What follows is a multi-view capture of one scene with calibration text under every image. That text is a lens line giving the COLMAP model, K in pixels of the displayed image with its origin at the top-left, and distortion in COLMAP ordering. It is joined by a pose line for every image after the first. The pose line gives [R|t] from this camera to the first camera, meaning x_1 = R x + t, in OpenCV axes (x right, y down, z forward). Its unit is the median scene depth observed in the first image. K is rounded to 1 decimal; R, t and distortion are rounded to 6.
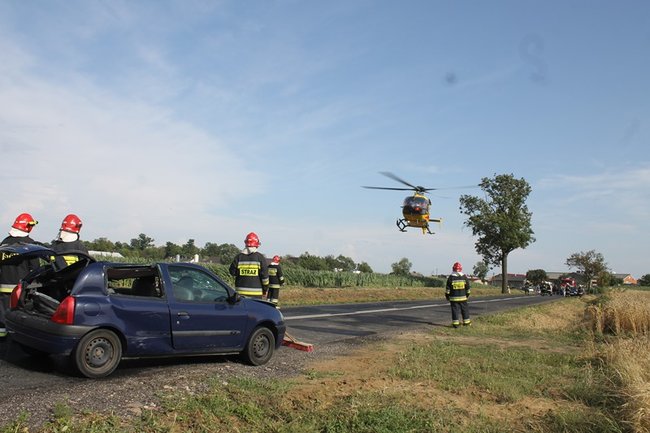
lens RADIAL K [[570.4, 0, 332.3], [0, 570.4, 223.8], [0, 0, 1]] dist [-0.123992, 0.102903]
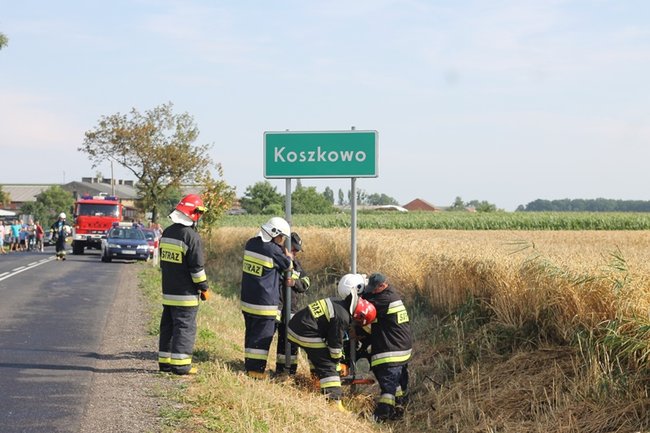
lens RADIAL K [[1522.7, 0, 323.8], [0, 1522.7, 215.1], [0, 0, 1]] dist [-0.052342, 0.000000]
pose [[0.836248, -0.036818, 0.547114, 0.076746], [-0.019753, 0.995073, 0.097155, 0.024637], [-0.547995, -0.092053, 0.831401, 0.245168]]
